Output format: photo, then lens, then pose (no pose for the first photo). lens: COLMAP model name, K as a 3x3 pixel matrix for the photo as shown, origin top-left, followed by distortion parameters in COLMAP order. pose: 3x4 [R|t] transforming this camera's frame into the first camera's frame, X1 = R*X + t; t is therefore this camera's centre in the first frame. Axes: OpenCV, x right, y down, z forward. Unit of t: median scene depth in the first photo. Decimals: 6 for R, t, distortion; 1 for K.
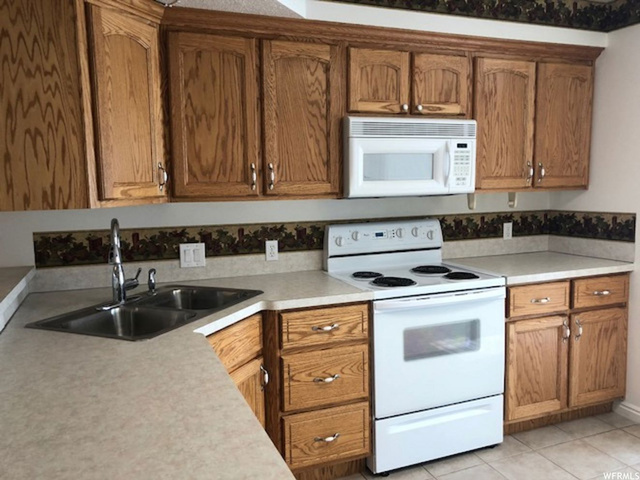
lens RADIAL K [[525.4, 0, 320.0], [0, 525.4, 240.0], [0, 0, 1]] dist [0.005201, 0.000773]
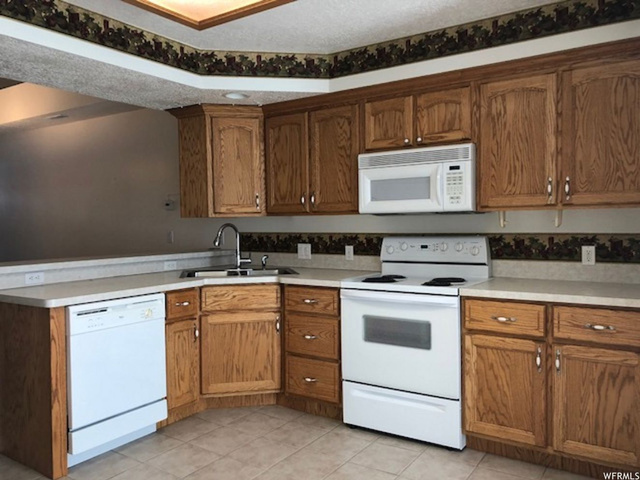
lens RADIAL K [[525.4, 0, 320.0], [0, 525.4, 240.0], [0, 0, 1]] dist [0.005201, 0.000773]
pose [[0.563658, 0.037864, -0.825140, 1.033706], [-0.089381, 0.995879, -0.015358, 0.014369], [0.821158, 0.082408, 0.564720, 0.154571]]
